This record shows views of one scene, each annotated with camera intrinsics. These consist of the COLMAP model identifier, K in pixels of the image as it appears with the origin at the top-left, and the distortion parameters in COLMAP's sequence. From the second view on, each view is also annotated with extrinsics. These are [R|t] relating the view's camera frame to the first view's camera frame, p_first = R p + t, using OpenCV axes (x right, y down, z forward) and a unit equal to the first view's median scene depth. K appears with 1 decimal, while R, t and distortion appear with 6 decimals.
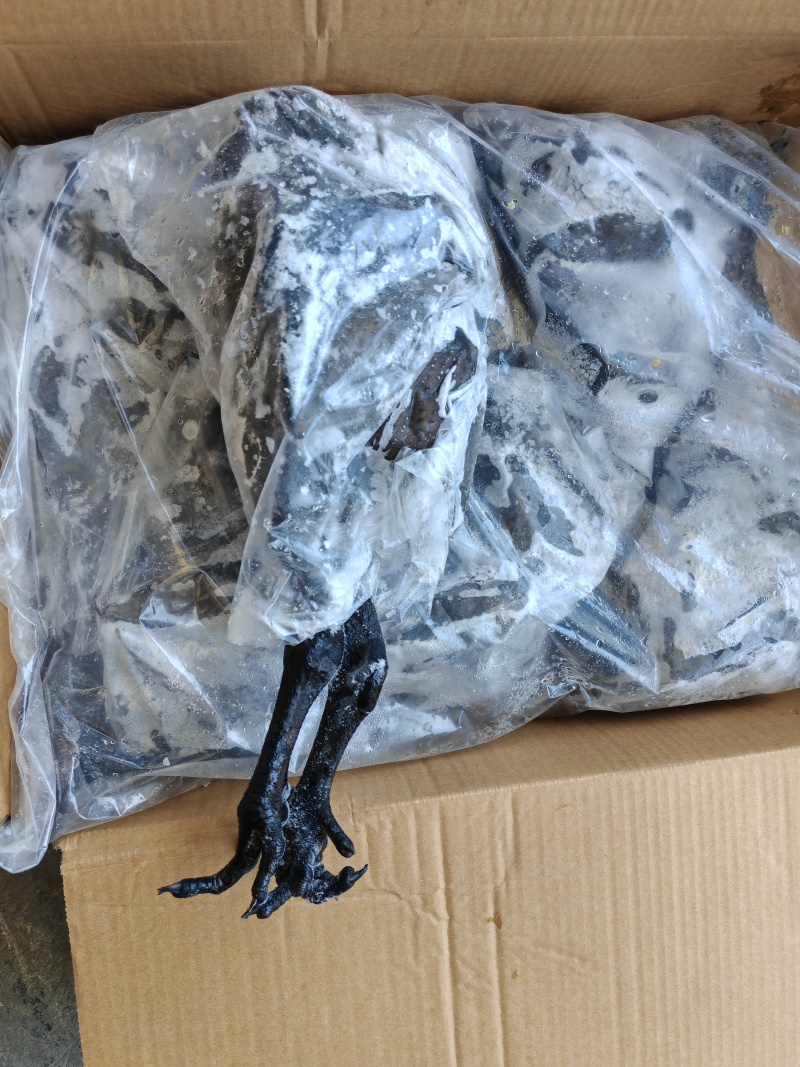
lens RADIAL K [[847.7, 0, 400.0], [0, 847.7, 533.5], [0, 0, 1]] dist [0.094262, 0.001889]
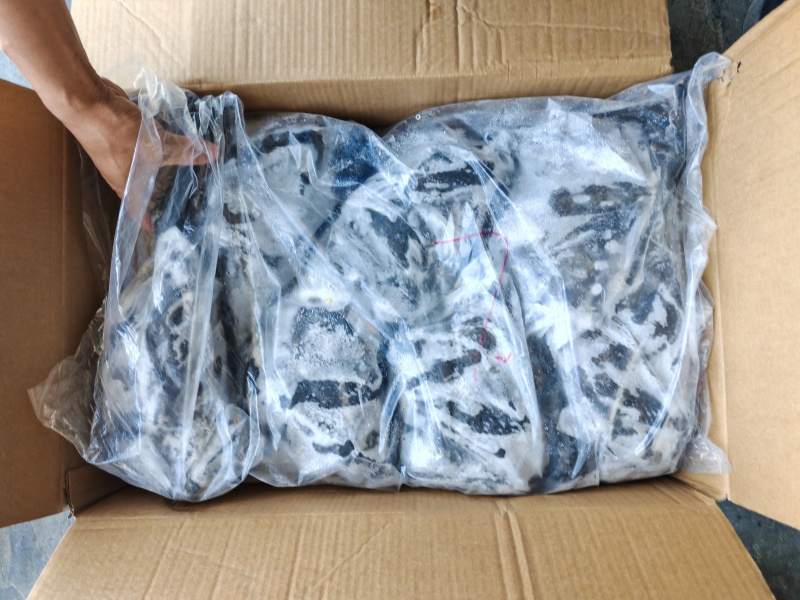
lens RADIAL K [[635.6, 0, 400.0], [0, 635.6, 300.0], [0, 0, 1]] dist [0.094262, 0.001889]
pose [[-0.992201, -0.082684, -0.093281, 0.249411], [0.077290, -0.995200, 0.060033, -0.225637], [-0.097797, 0.052355, 0.993828, -0.244157]]
